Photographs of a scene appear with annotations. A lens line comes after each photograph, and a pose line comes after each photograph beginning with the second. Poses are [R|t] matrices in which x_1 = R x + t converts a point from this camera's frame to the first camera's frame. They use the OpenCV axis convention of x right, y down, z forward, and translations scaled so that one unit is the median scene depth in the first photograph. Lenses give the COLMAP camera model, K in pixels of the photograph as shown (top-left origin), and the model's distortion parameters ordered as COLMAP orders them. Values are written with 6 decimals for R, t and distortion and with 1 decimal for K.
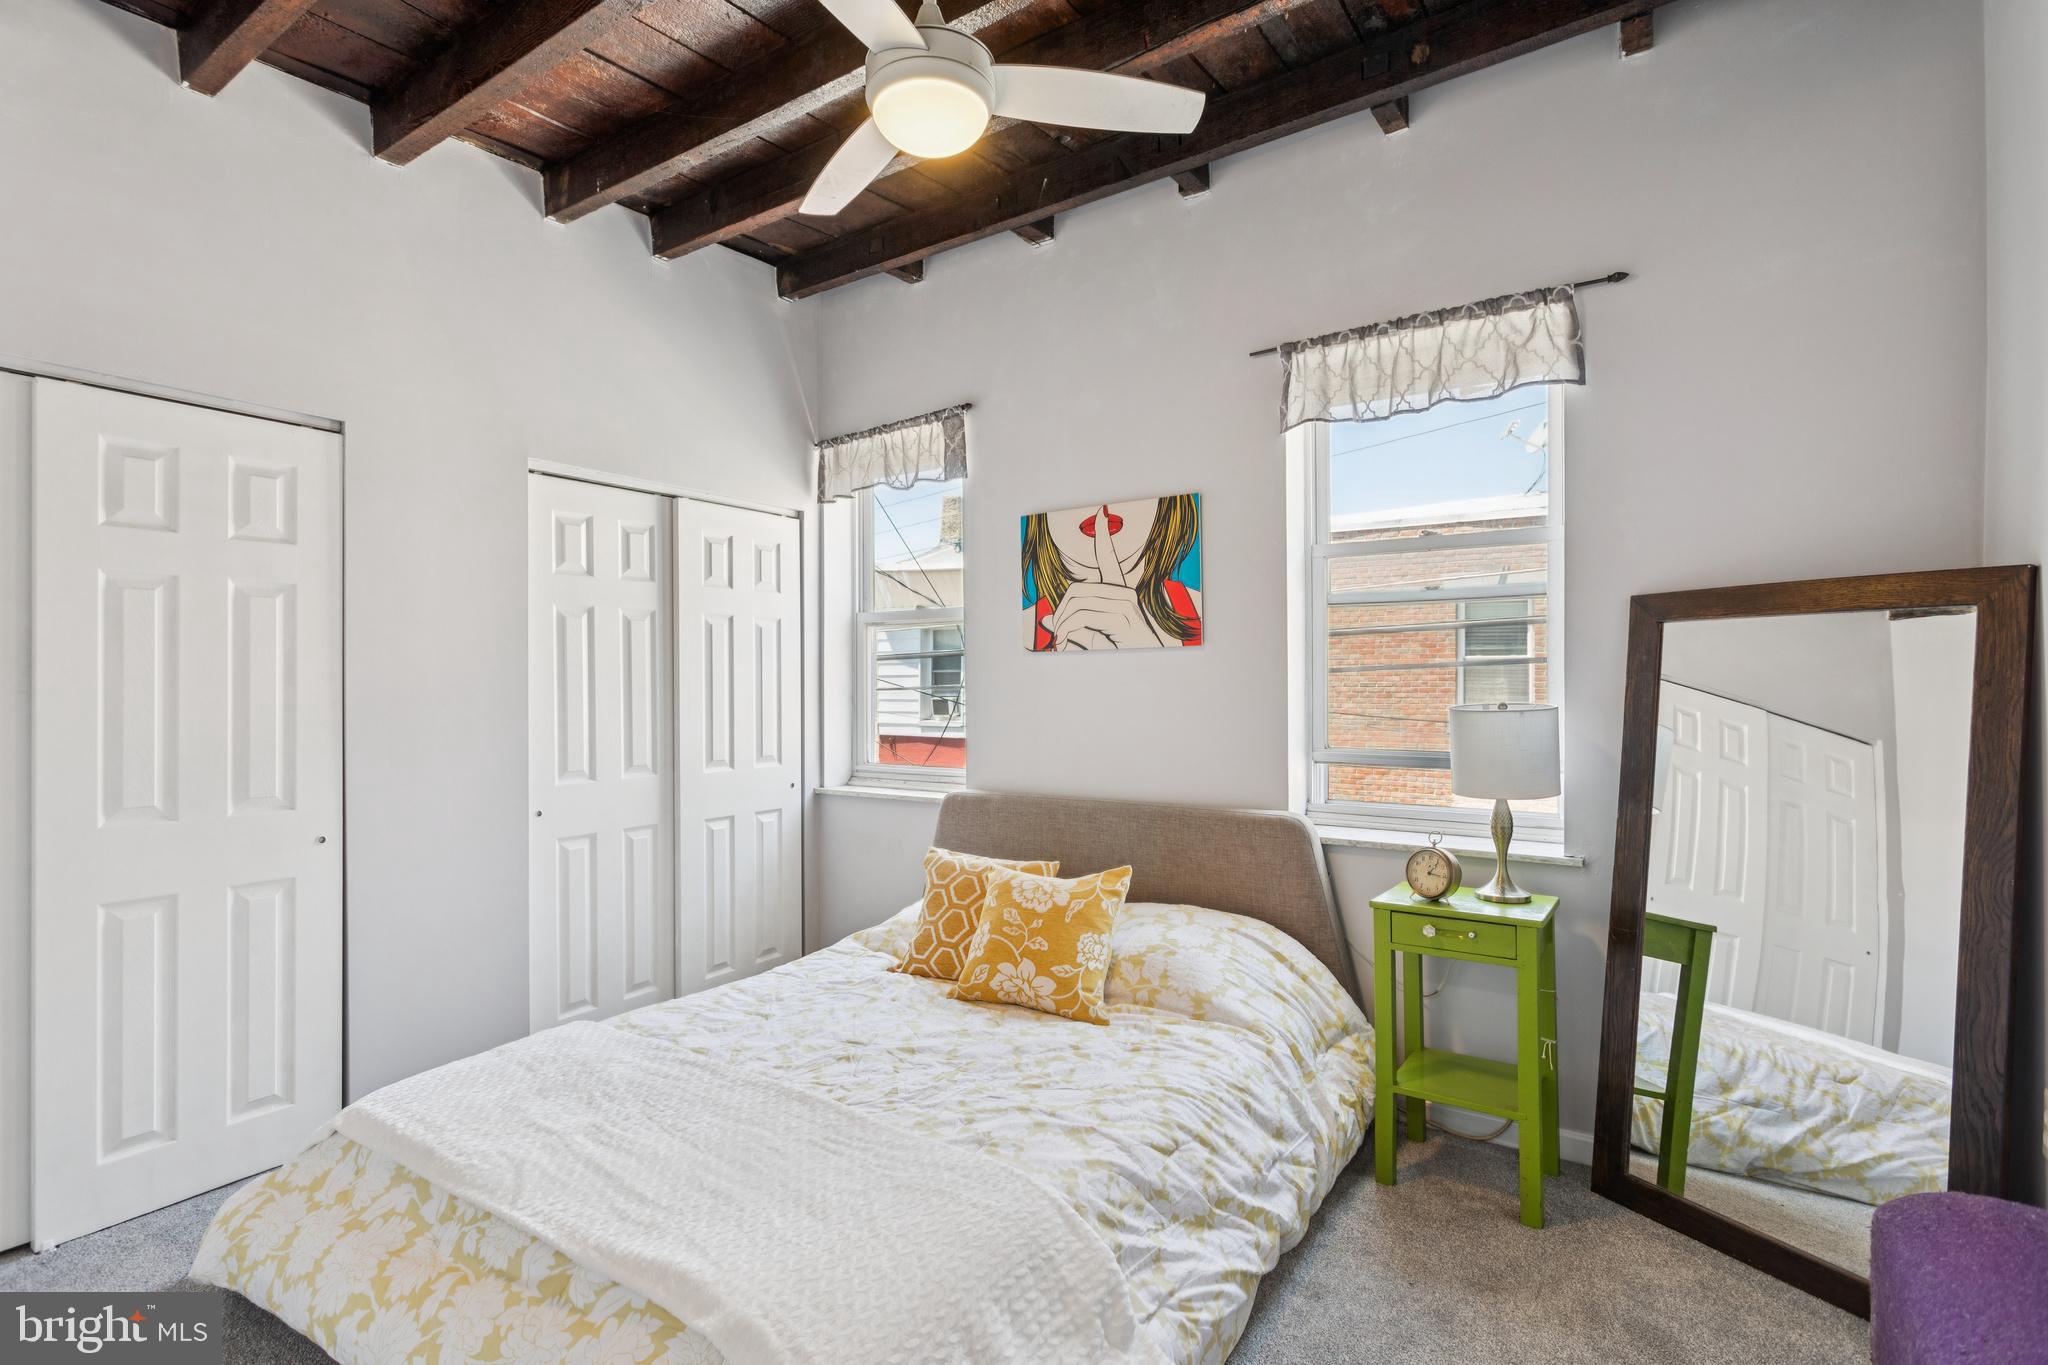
lens RADIAL K [[998.2, 0, 1011.8], [0, 998.2, 683.0], [0, 0, 1]] dist [0.005491, 0.002073]
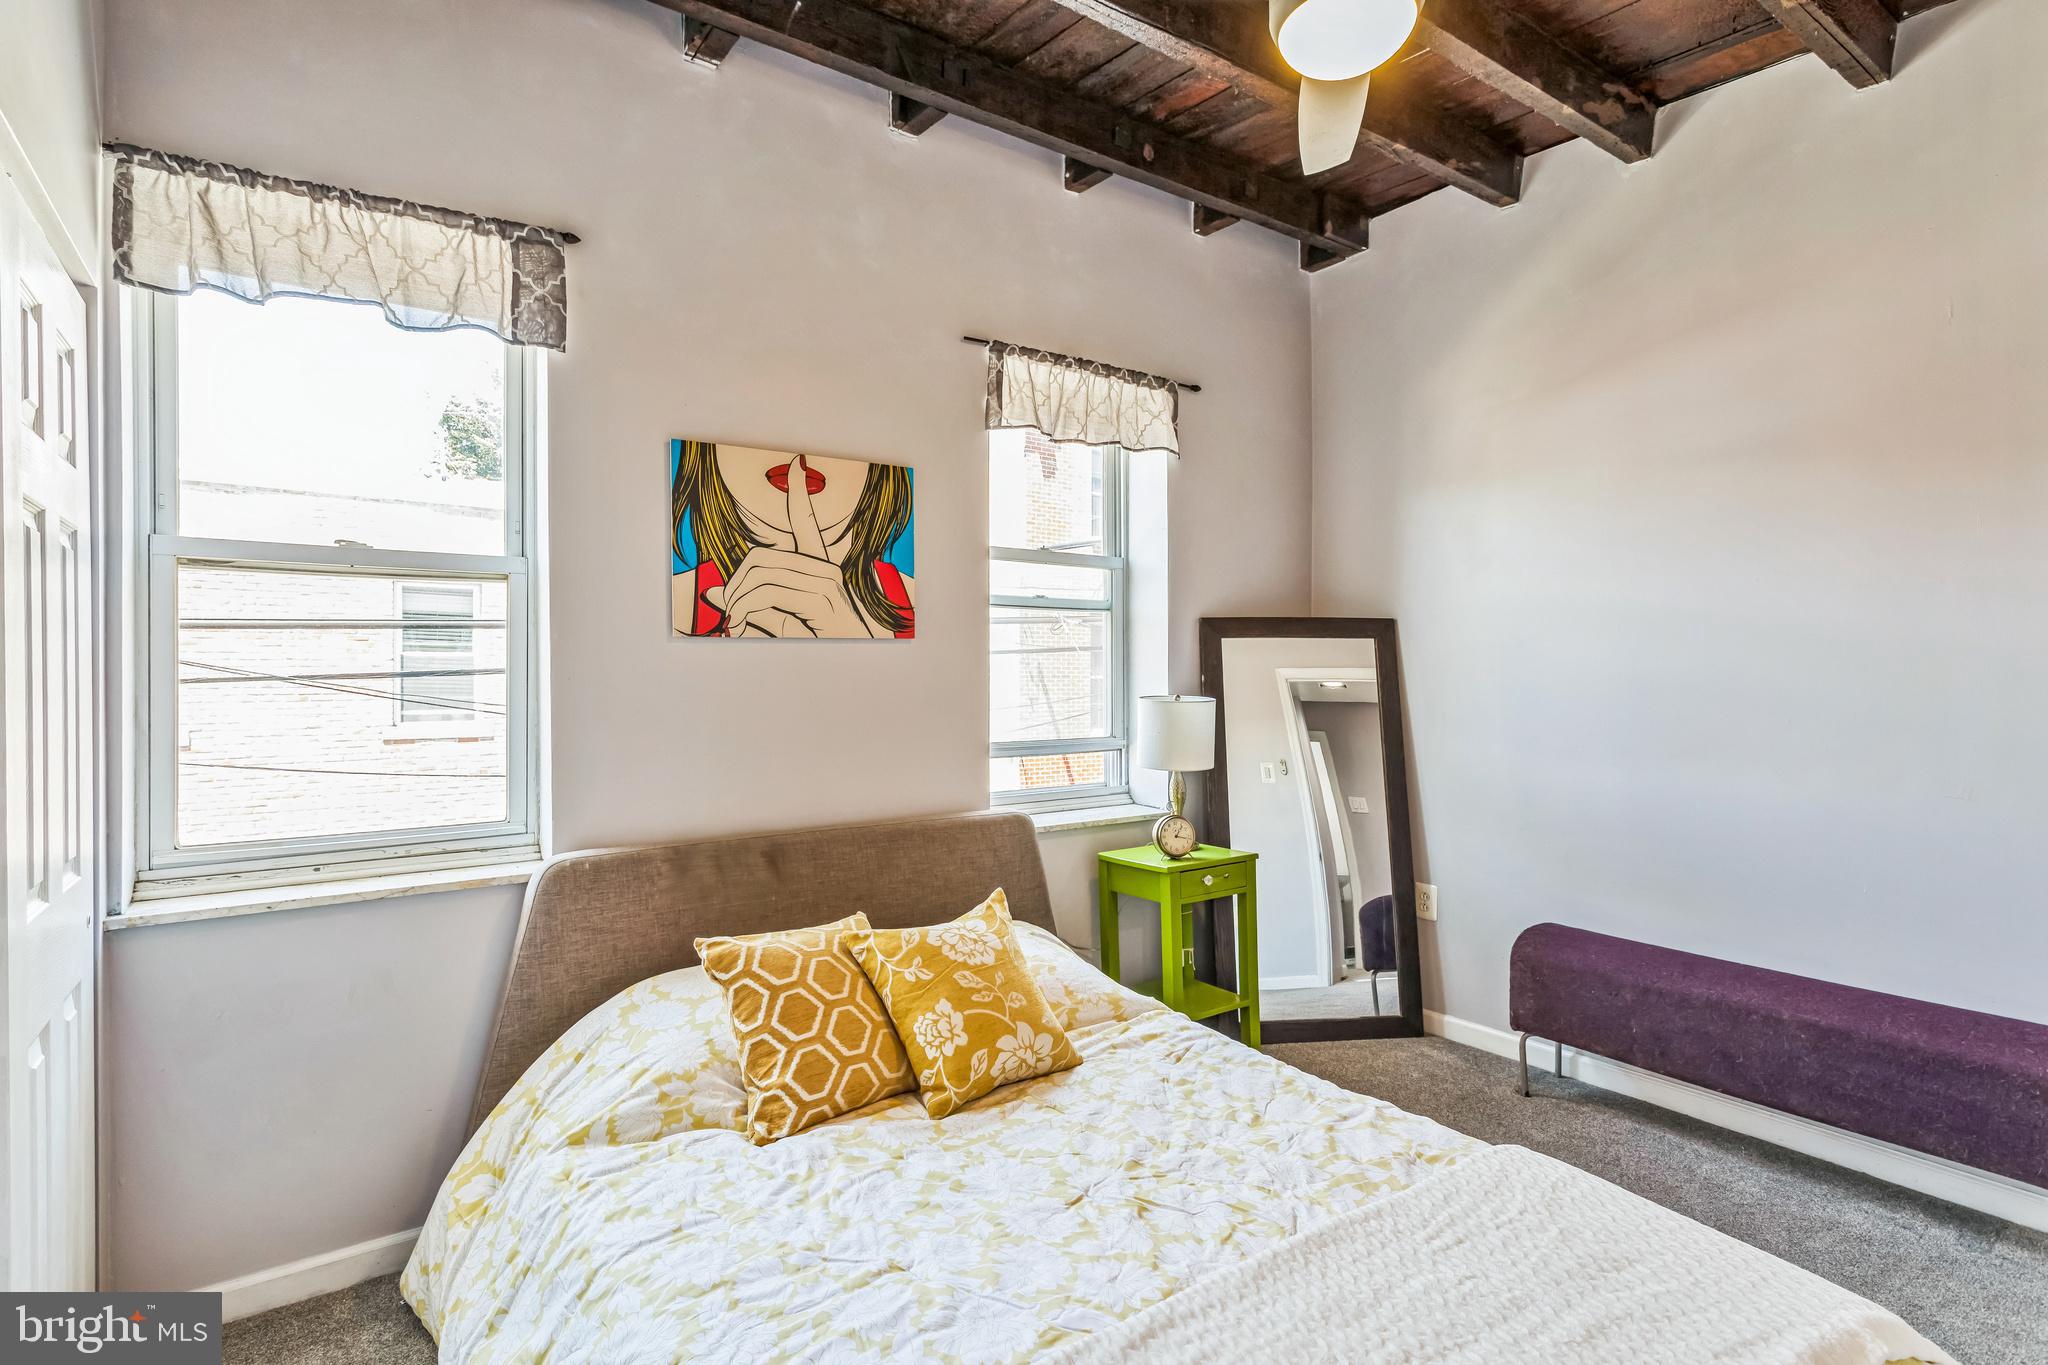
lens RADIAL K [[998.2, 0, 1014.6], [0, 998.2, 678.6], [0, 0, 1]] dist [0.005491, 0.002073]
pose [[0.336119, 0.000886, 0.941819, -0.602341], [0.004128, 0.999989, -0.002414, 0.001027], [-0.941811, 0.004700, 0.336111, 0.590417]]
